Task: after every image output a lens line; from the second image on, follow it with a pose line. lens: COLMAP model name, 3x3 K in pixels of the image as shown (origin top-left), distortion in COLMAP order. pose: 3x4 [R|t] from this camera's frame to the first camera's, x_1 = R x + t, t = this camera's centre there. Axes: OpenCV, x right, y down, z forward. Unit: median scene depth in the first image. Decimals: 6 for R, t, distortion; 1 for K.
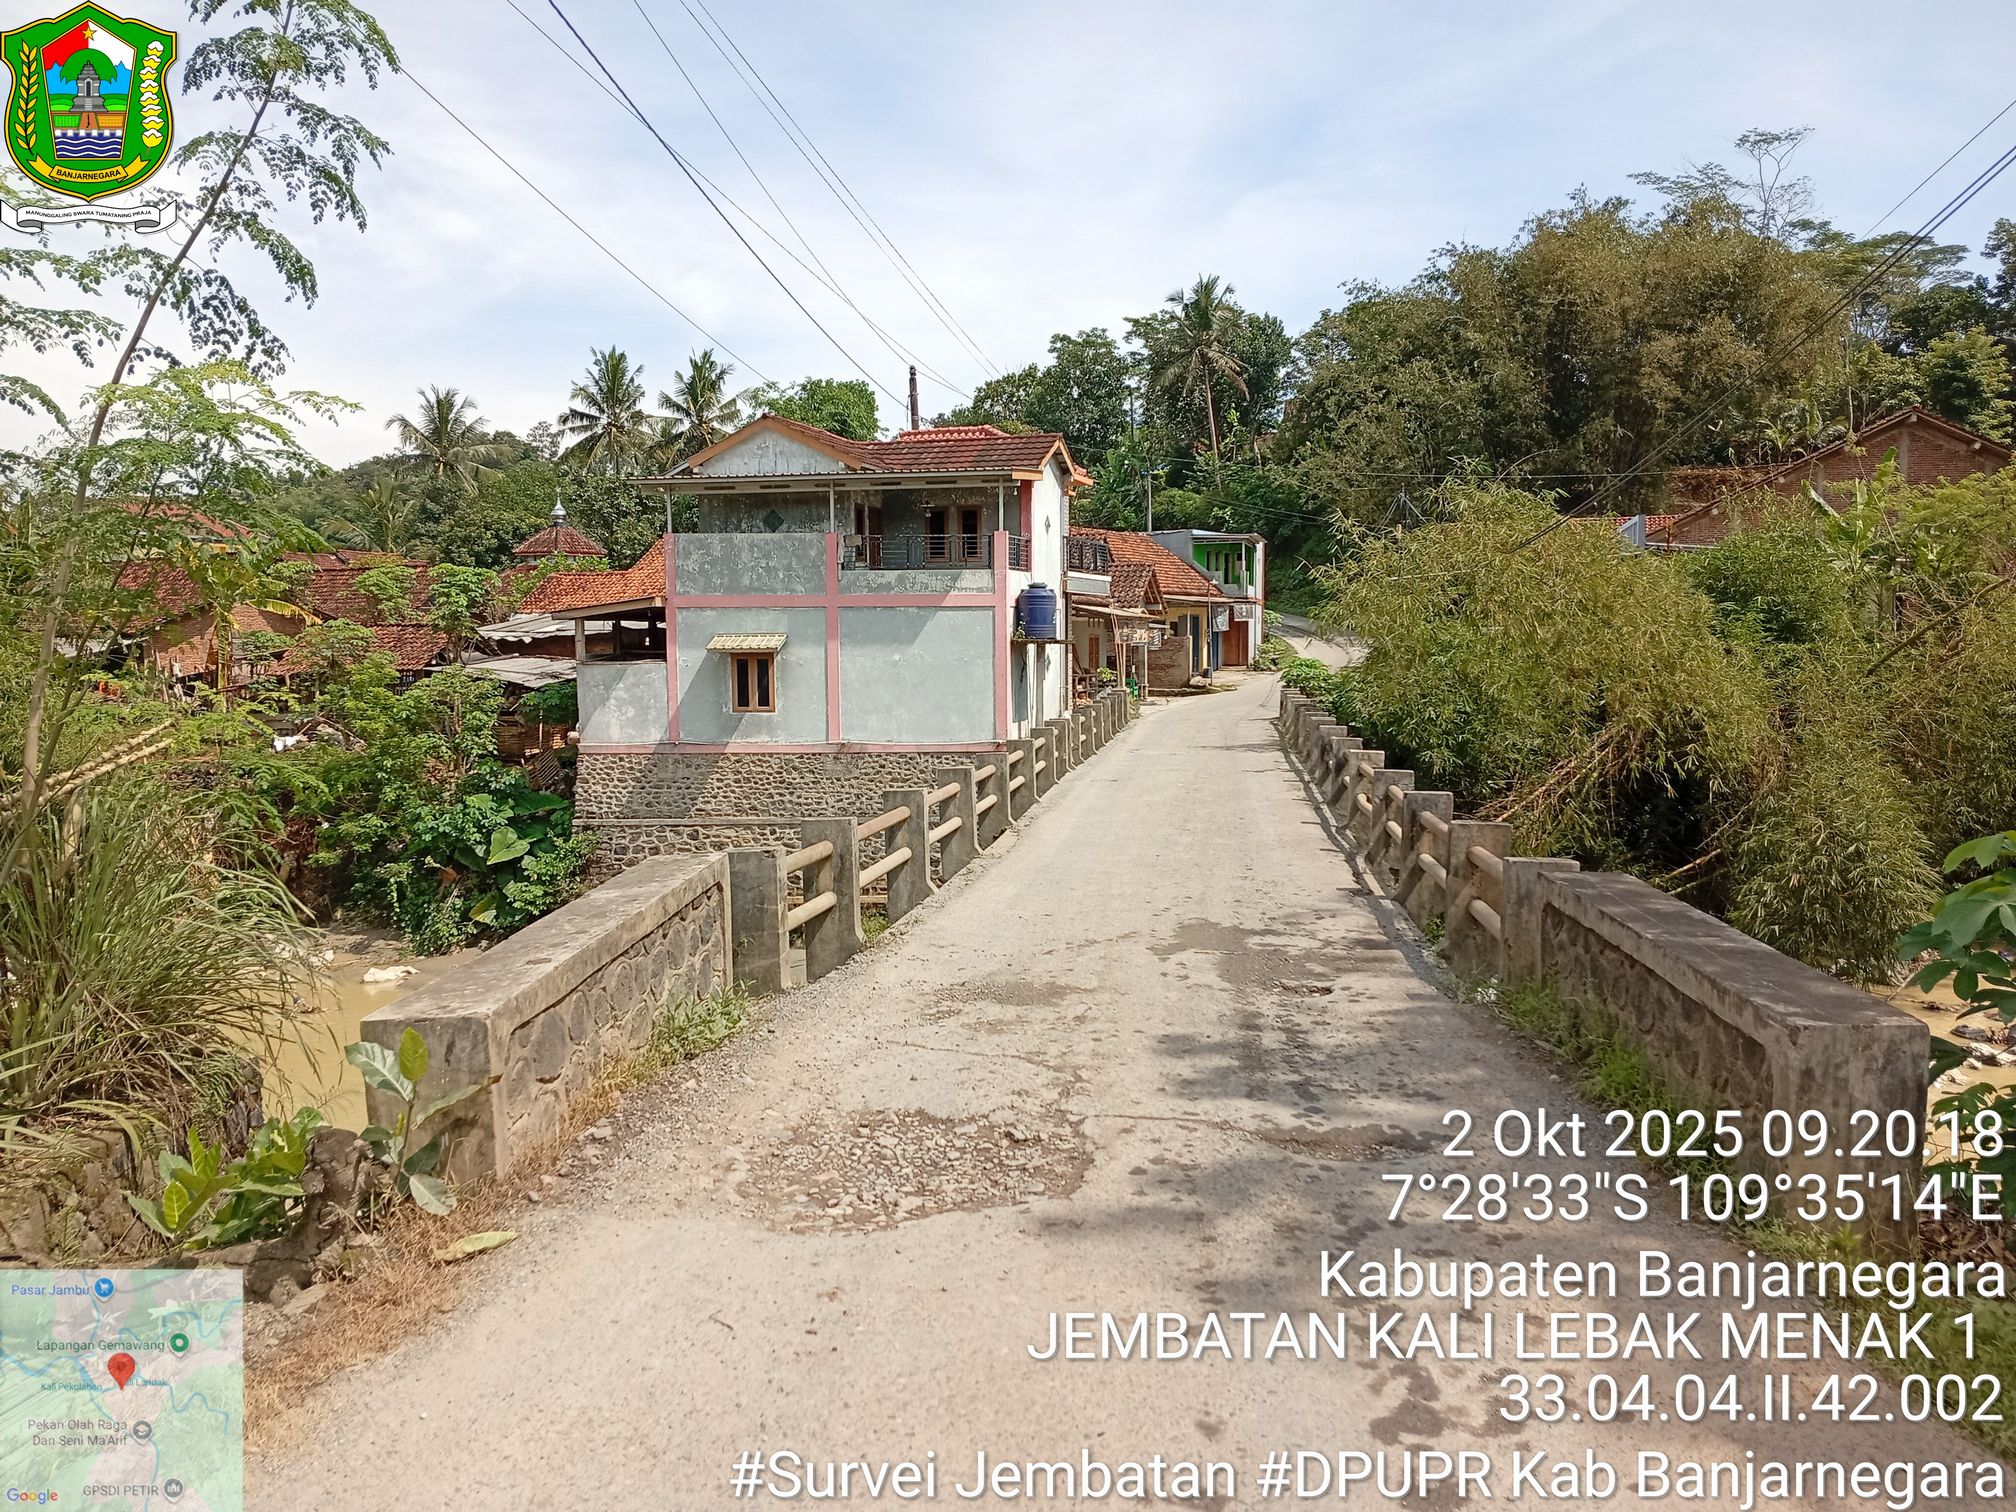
lens RADIAL K [[1543.0, 0, 1008.0], [0, 1543.0, 756.0], [0, 0, 1]] dist [0.084076, -0.213592]
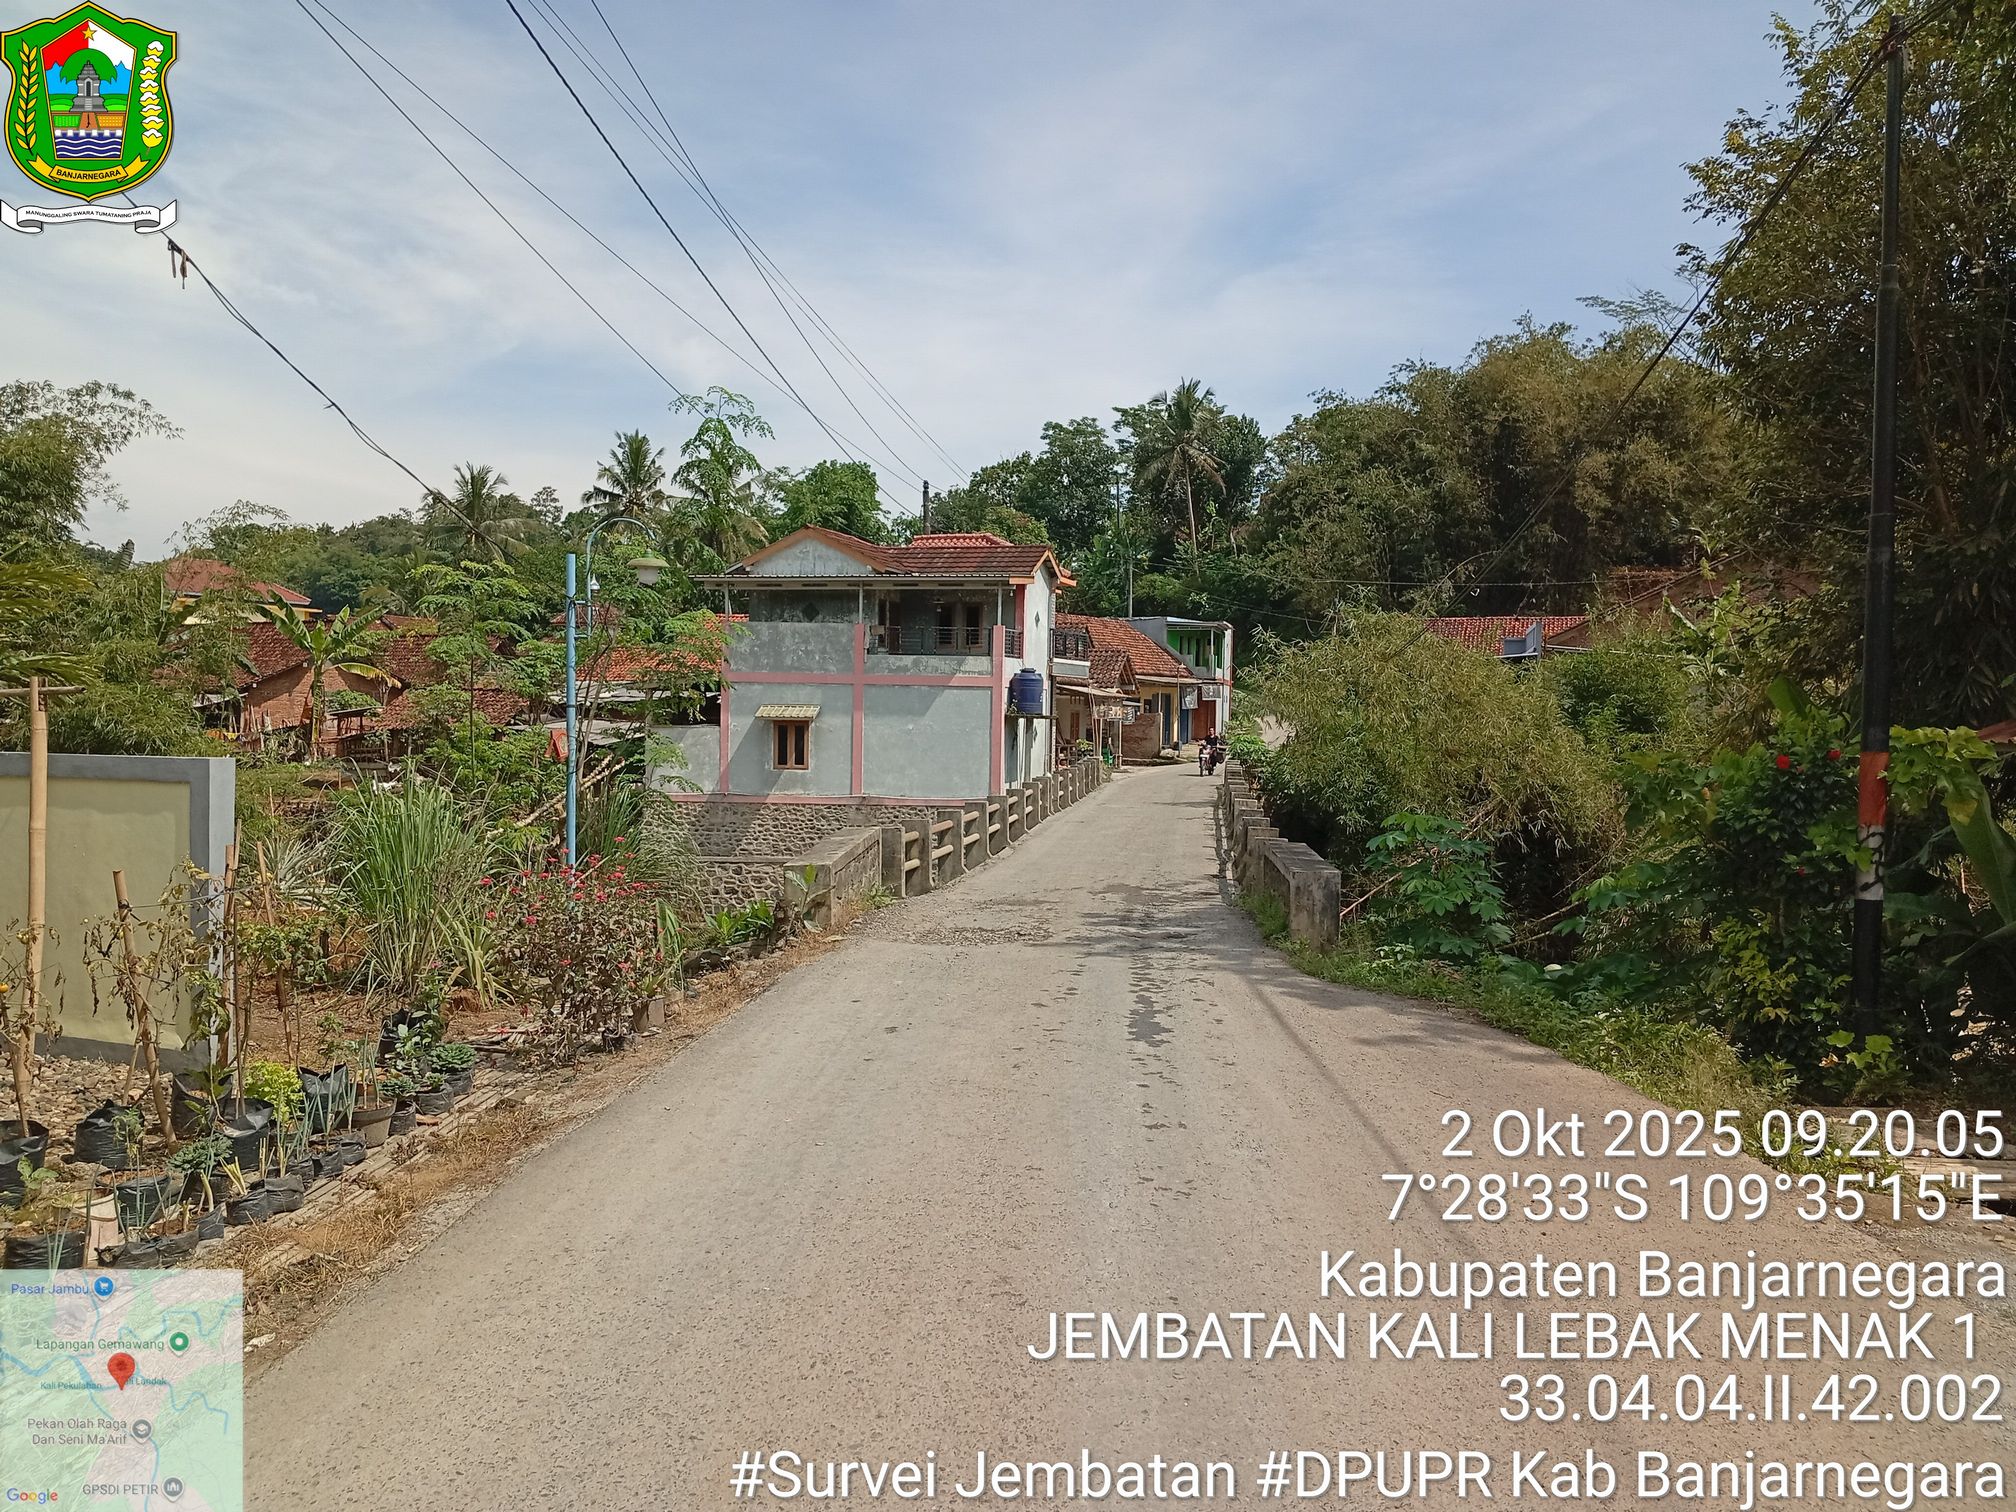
lens RADIAL K [[1543.0, 0, 1008.0], [0, 1543.0, 756.0], [0, 0, 1]] dist [0.084076, -0.213592]
pose [[0.999692, 0.022954, 0.009473, -0.003132], [-0.022511, 0.998758, -0.044449, 0.005219], [-0.010481, 0.044222, 0.998967, -0.099880]]
